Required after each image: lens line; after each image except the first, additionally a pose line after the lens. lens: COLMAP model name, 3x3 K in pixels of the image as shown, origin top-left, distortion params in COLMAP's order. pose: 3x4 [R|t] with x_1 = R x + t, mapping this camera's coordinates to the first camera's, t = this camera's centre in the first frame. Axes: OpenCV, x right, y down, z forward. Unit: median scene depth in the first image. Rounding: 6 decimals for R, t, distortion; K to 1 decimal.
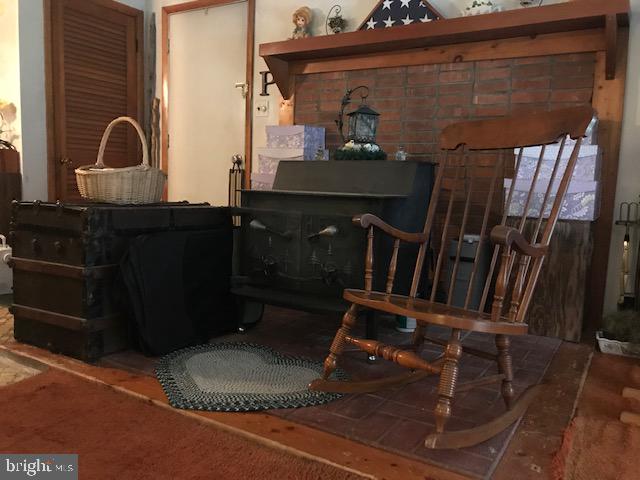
lens RADIAL K [[535.3, 0, 320.3], [0, 535.3, 240.0], [0, 0, 1]] dist [0.049983, -0.066756]
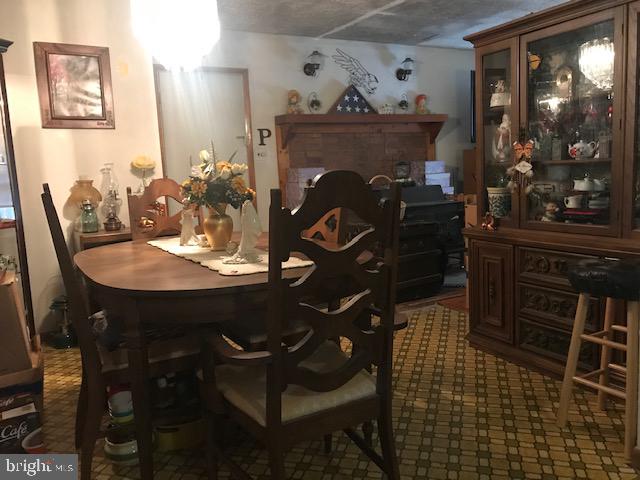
lens RADIAL K [[535.3, 0, 319.1], [0, 535.3, 240.4], [0, 0, 1]] dist [0.049983, -0.066756]
pose [[0.469449, -0.172105, 0.866024, -1.446846], [0.164782, 0.980665, 0.105564, -0.167210], [-0.867447, 0.093148, 0.488731, 0.237026]]
